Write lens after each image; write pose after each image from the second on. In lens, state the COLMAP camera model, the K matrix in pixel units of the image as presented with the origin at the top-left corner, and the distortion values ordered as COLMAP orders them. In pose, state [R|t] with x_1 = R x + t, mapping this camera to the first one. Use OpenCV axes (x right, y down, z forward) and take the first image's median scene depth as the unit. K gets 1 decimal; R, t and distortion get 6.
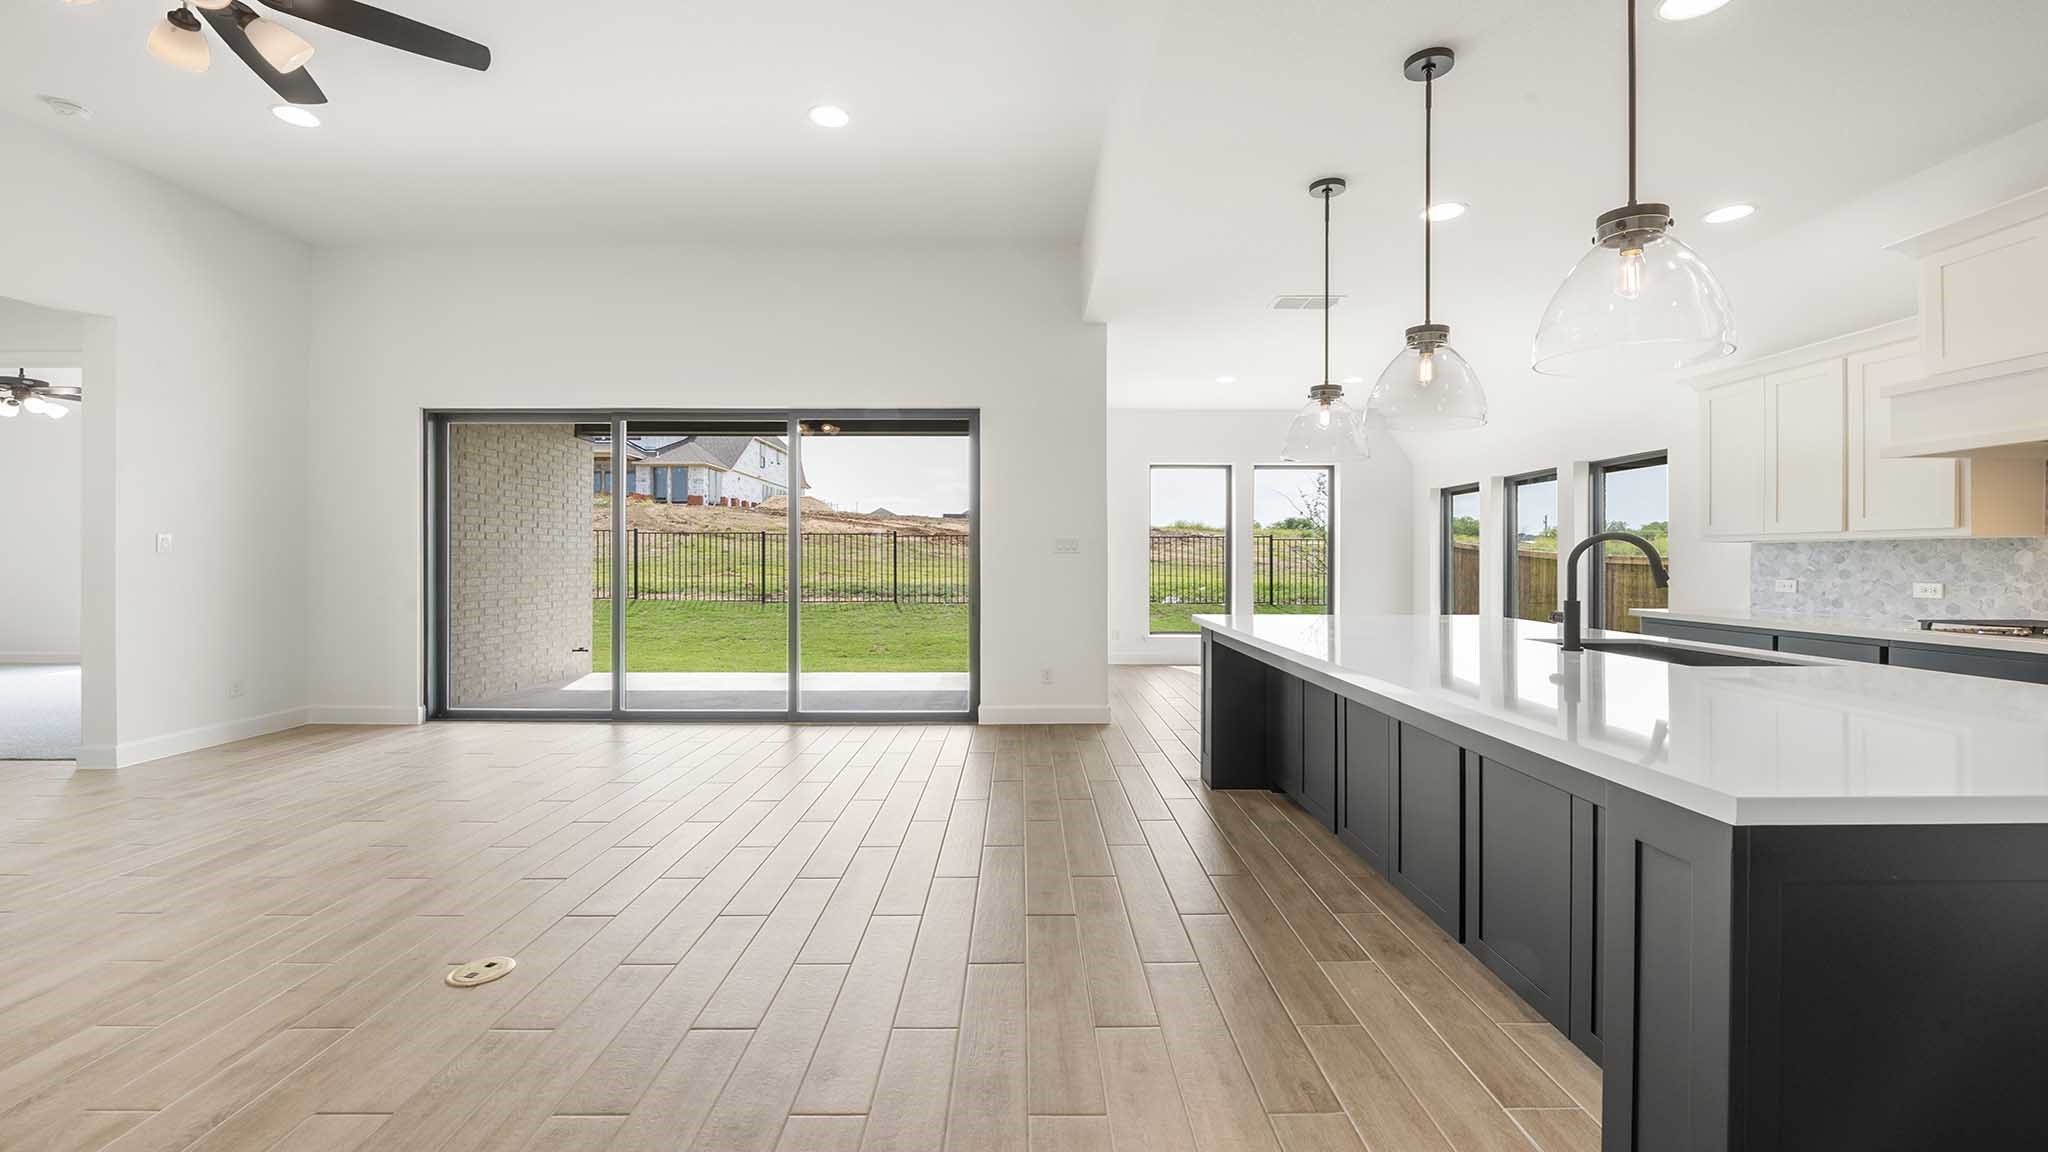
lens RADIAL K [[842.4, 0, 1015.0], [0, 842.4, 562.8], [0, 0, 1]] dist [-0.013592, -0.000032]
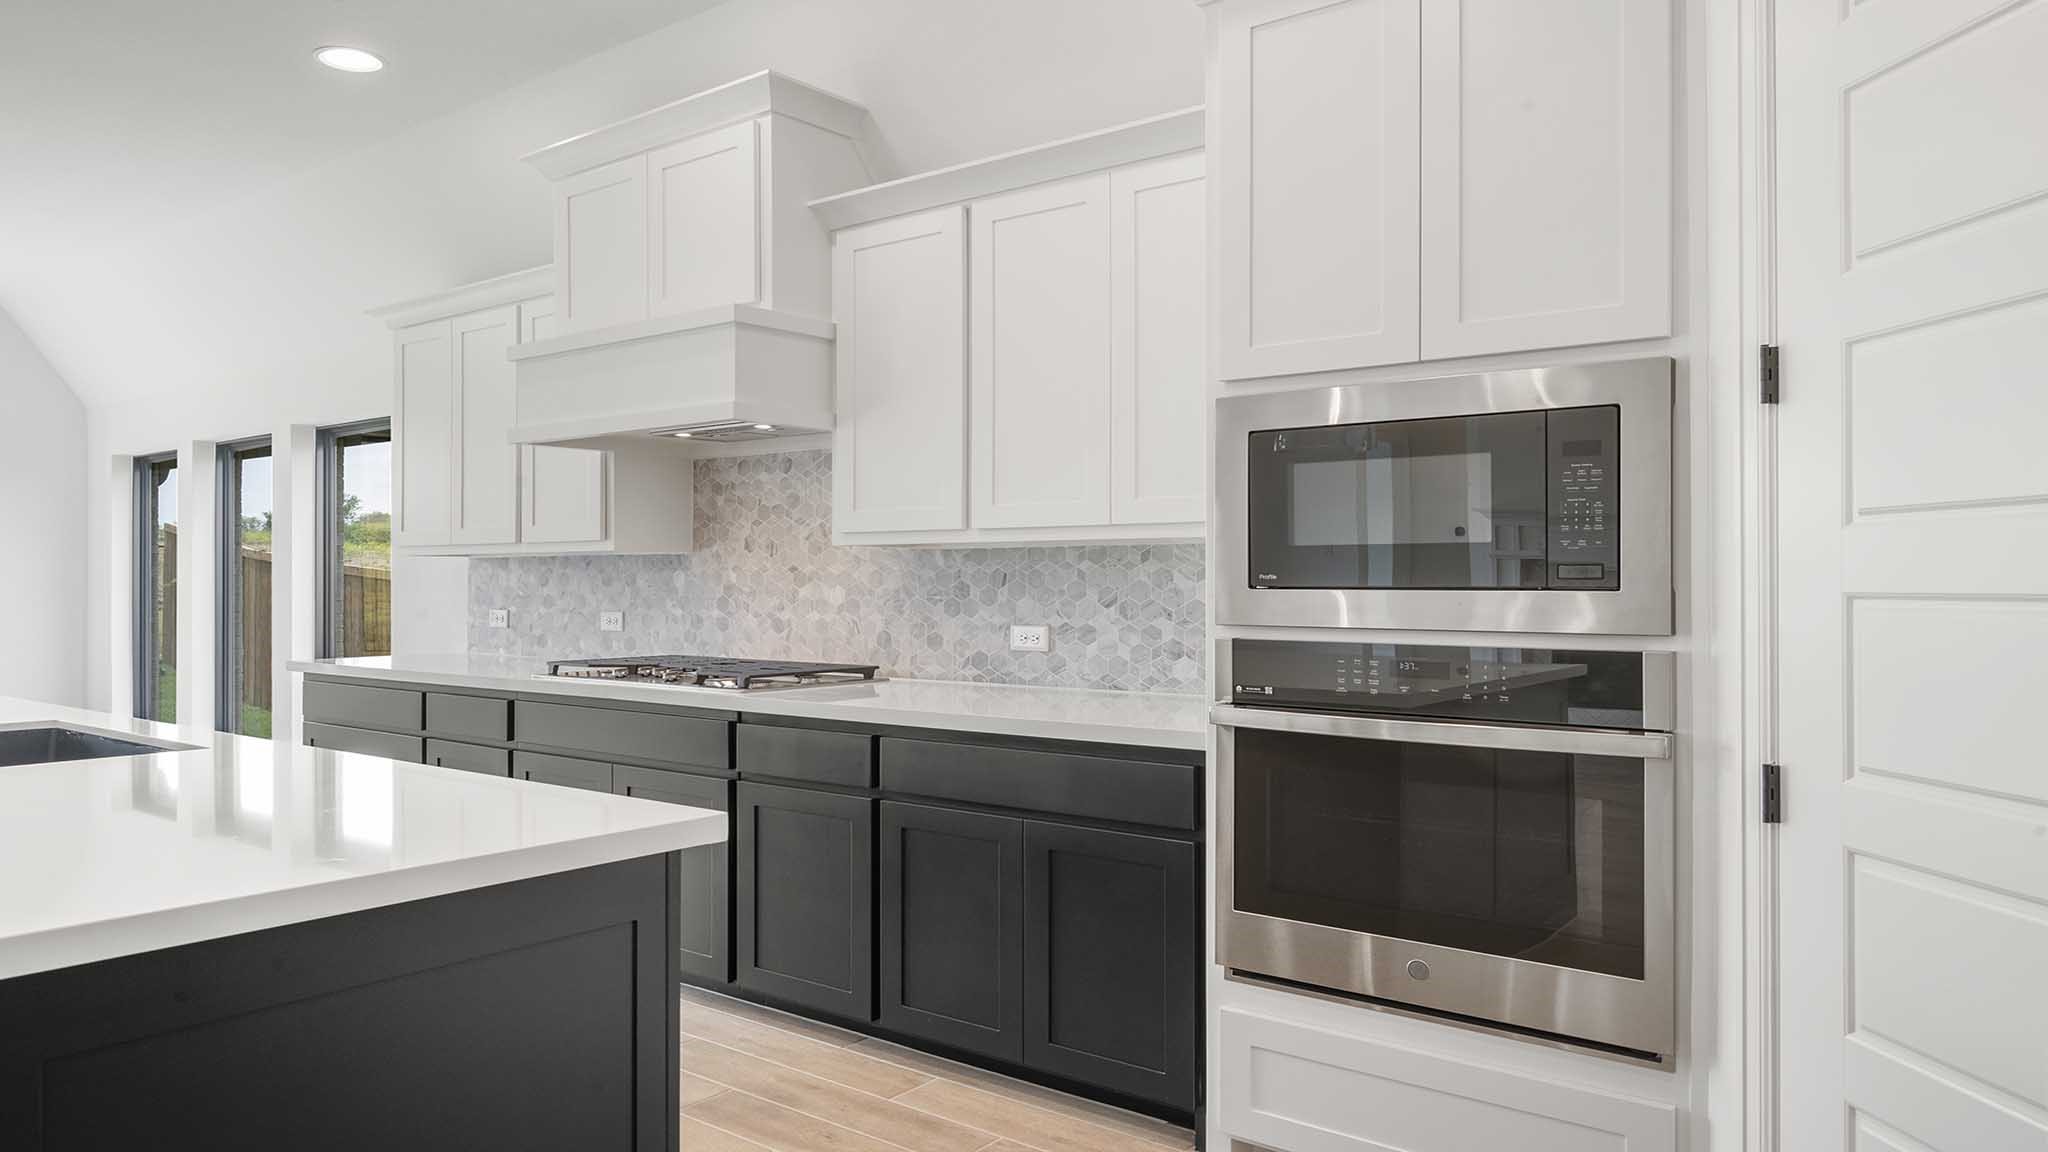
lens RADIAL K [[1377.7, 0, 1018.7], [0, 1377.7, 566.9], [0, 0, 1]] dist [-0.004367, -0.001785]
pose [[0.615890, 0.004560, 0.787819, 0.285863], [0.005371, 0.999936, -0.009987, -0.002247], [-0.787814, 0.010383, 0.615825, -0.082807]]
